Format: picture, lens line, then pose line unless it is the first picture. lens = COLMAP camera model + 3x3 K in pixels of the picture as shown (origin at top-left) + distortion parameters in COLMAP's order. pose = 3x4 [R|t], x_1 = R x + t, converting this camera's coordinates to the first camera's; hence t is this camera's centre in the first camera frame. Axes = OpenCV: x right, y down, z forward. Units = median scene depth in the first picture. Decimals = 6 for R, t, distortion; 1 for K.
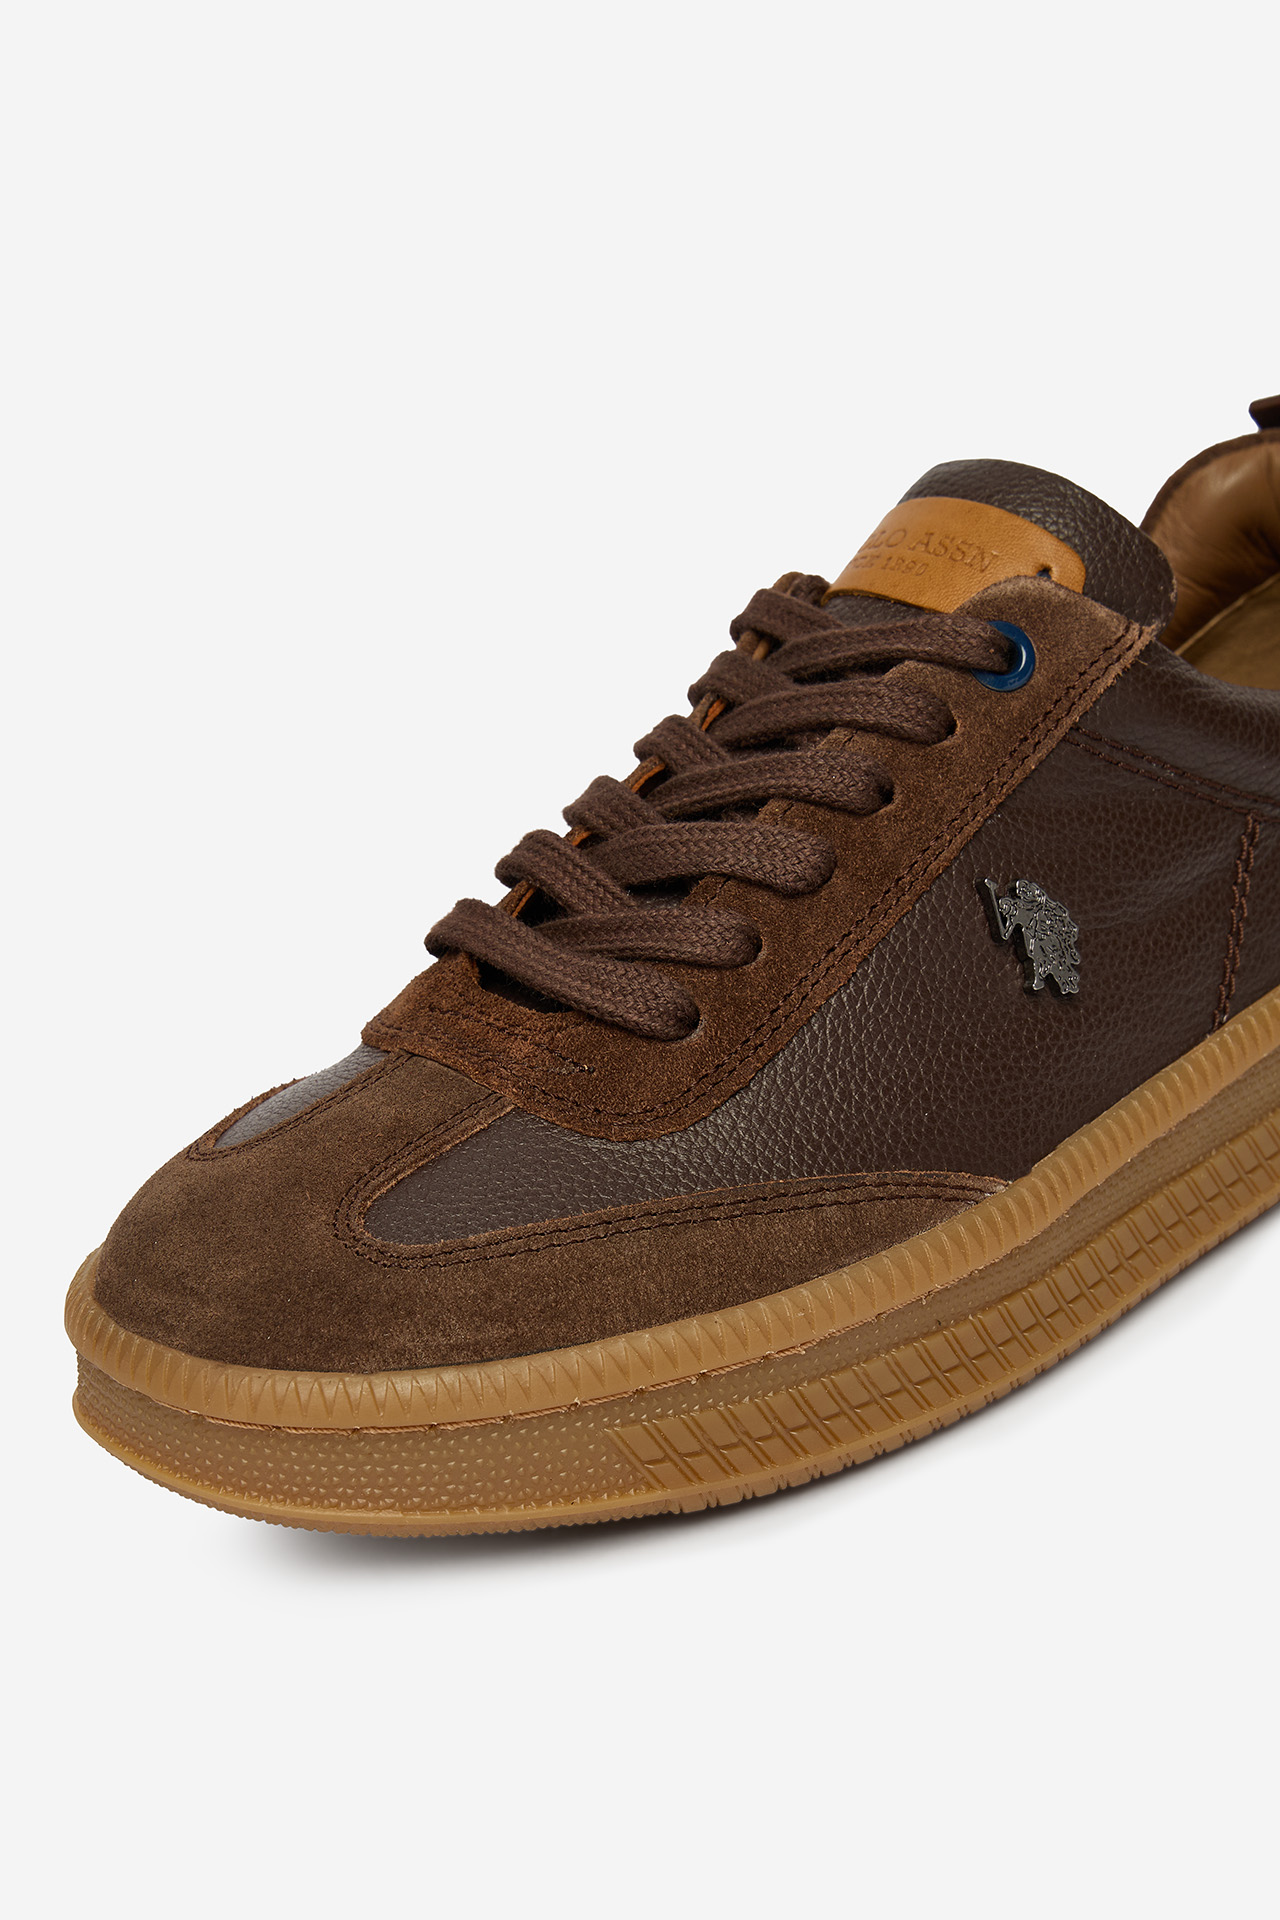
lens RADIAL K [[2260.9, 0, 585.1], [0, 2260.9, 960.7], [0, 0, 1]] dist [-0.072417, 0.016627]
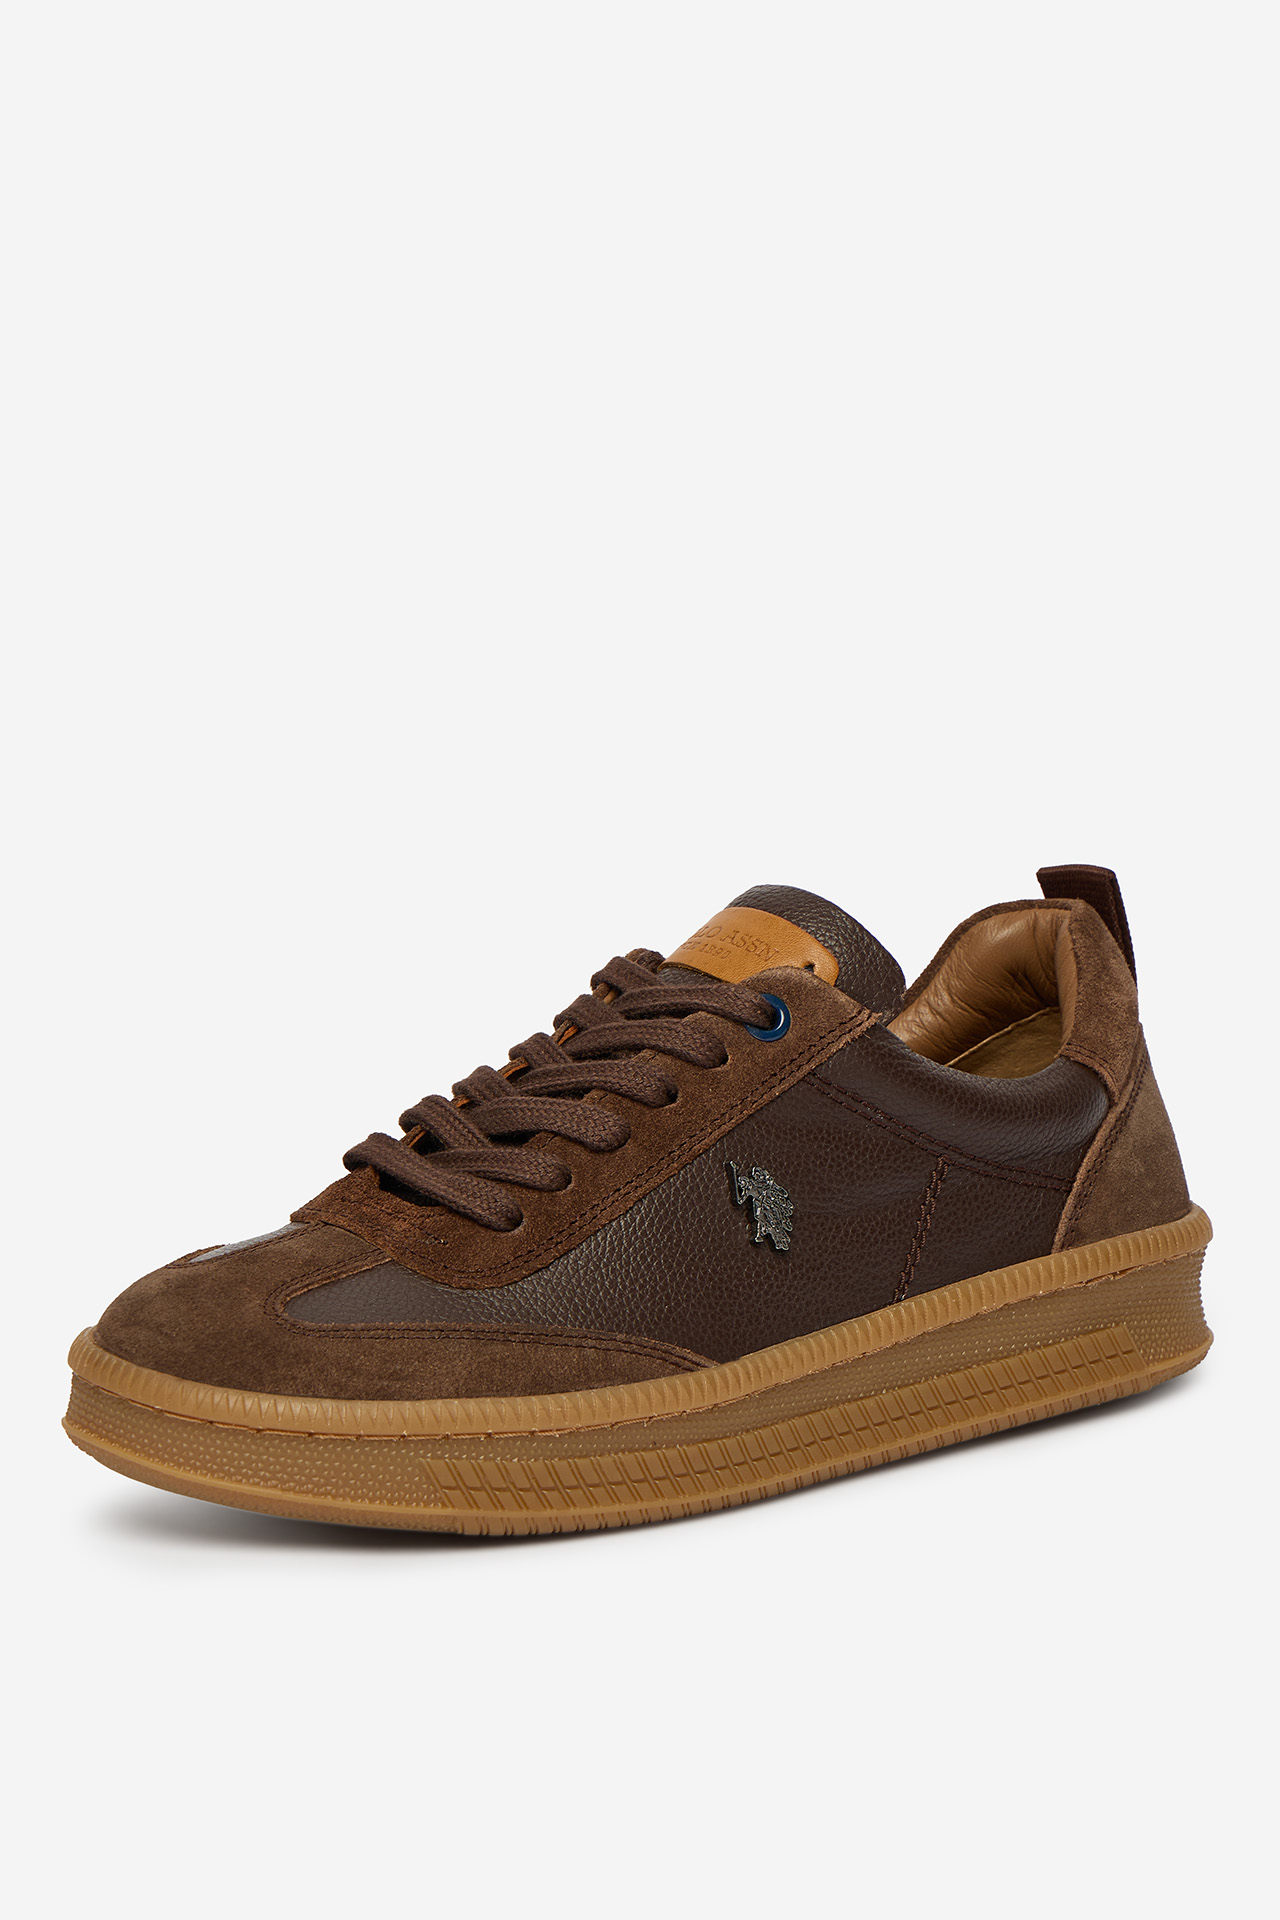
lens RADIAL K [[5746.6, 0, 640.0], [0, 5746.6, 960.0], [0, 0, 1]] dist [0.162125, 0.889946]
pose [[0.990974, 0.133555, -0.011572, 0.144535], [-0.132998, 0.968671, -0.209732, 0.627258], [-0.016801, 0.209378, 0.977690, -2.672534]]
